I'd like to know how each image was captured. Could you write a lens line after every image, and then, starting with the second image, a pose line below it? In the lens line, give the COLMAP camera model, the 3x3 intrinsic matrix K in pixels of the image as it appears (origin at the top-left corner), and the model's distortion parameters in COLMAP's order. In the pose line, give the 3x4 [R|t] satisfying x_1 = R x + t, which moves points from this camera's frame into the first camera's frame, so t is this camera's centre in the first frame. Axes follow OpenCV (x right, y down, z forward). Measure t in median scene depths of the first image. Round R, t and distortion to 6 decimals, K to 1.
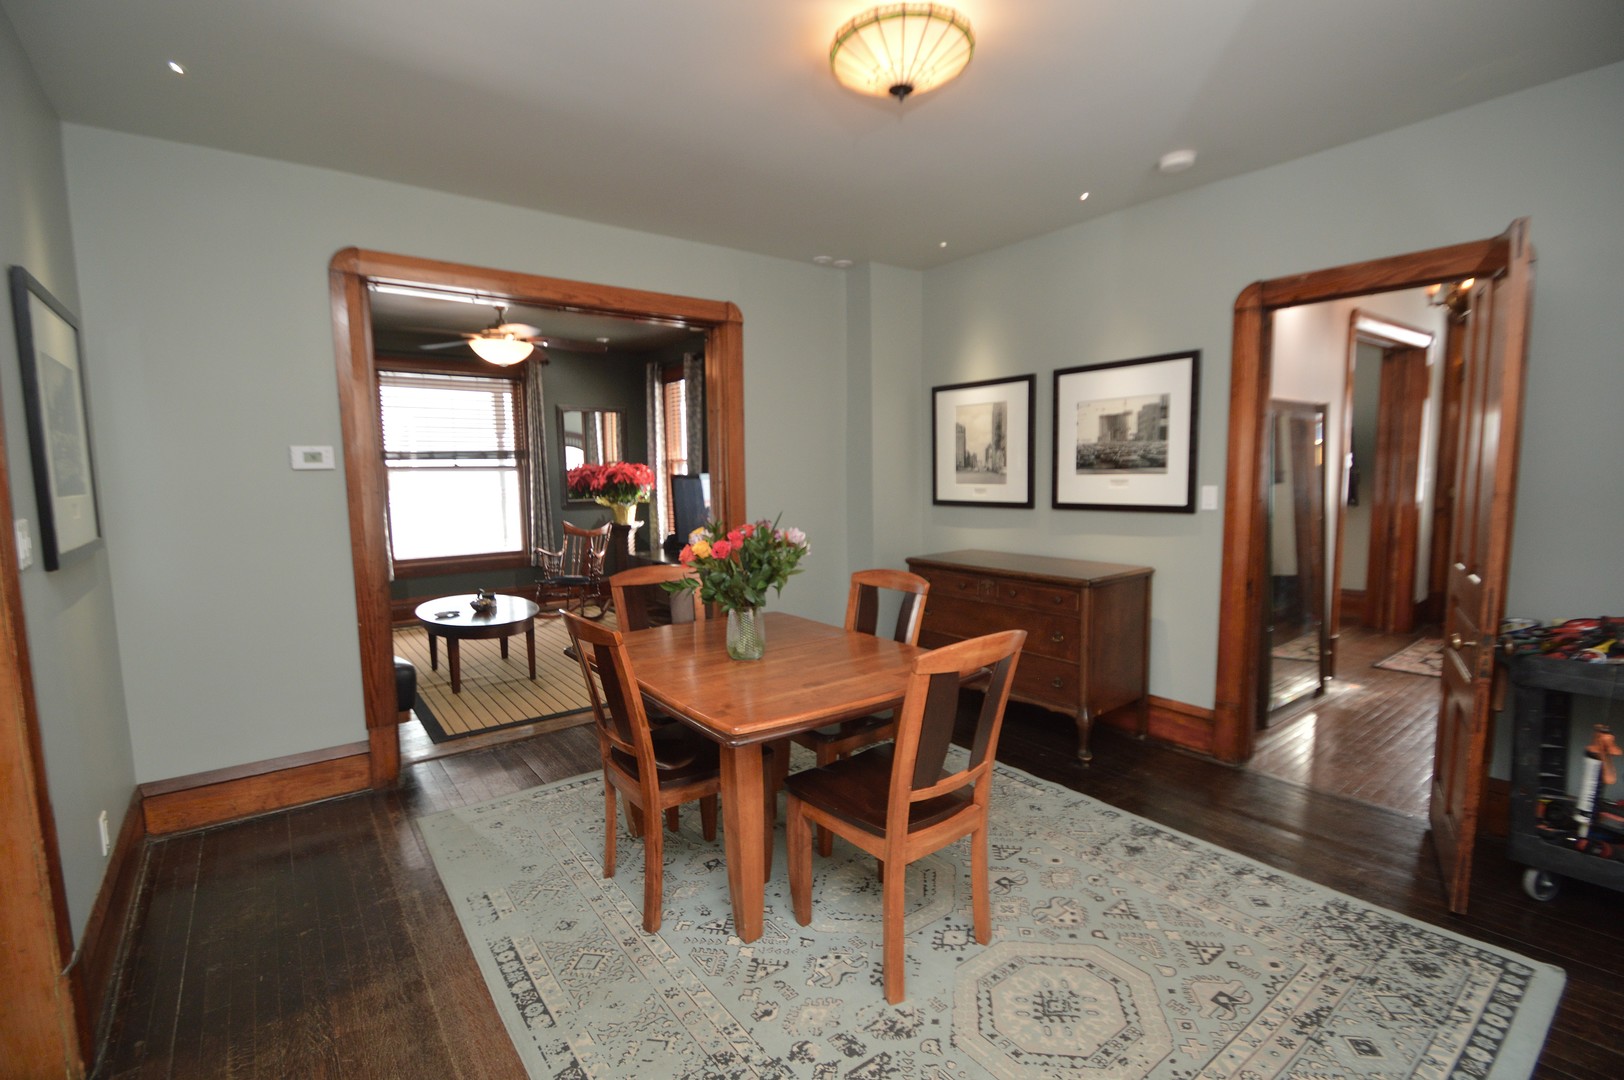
lens RADIAL K [[733.5, 0, 818.0], [0, 733.5, 544.8], [0, 0, 1]] dist [0.000120, -0.000063]
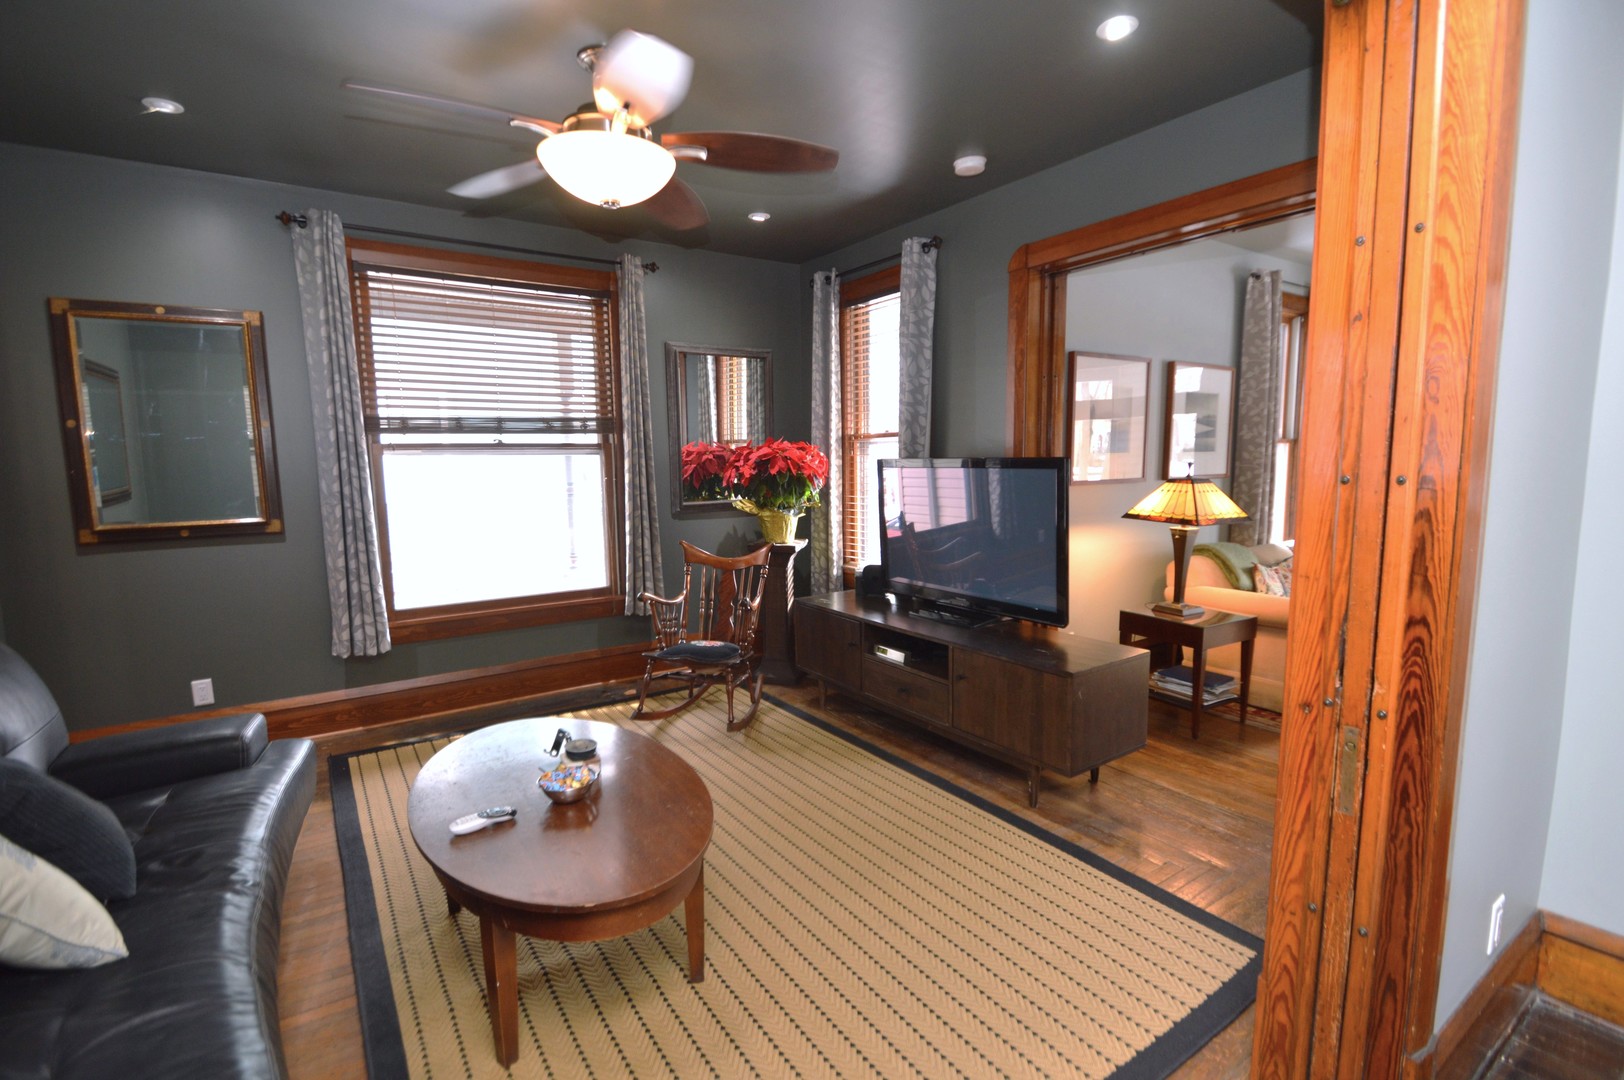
lens RADIAL K [[733.5, 0, 806.1], [0, 733.5, 538.7], [0, 0, 1]] dist [0.000120, -0.000063]
pose [[0.998404, 0.007777, -0.055945, -0.212978], [-0.007170, 0.999913, 0.011036, -0.039844], [0.056026, -0.010617, 0.998373, 0.421831]]
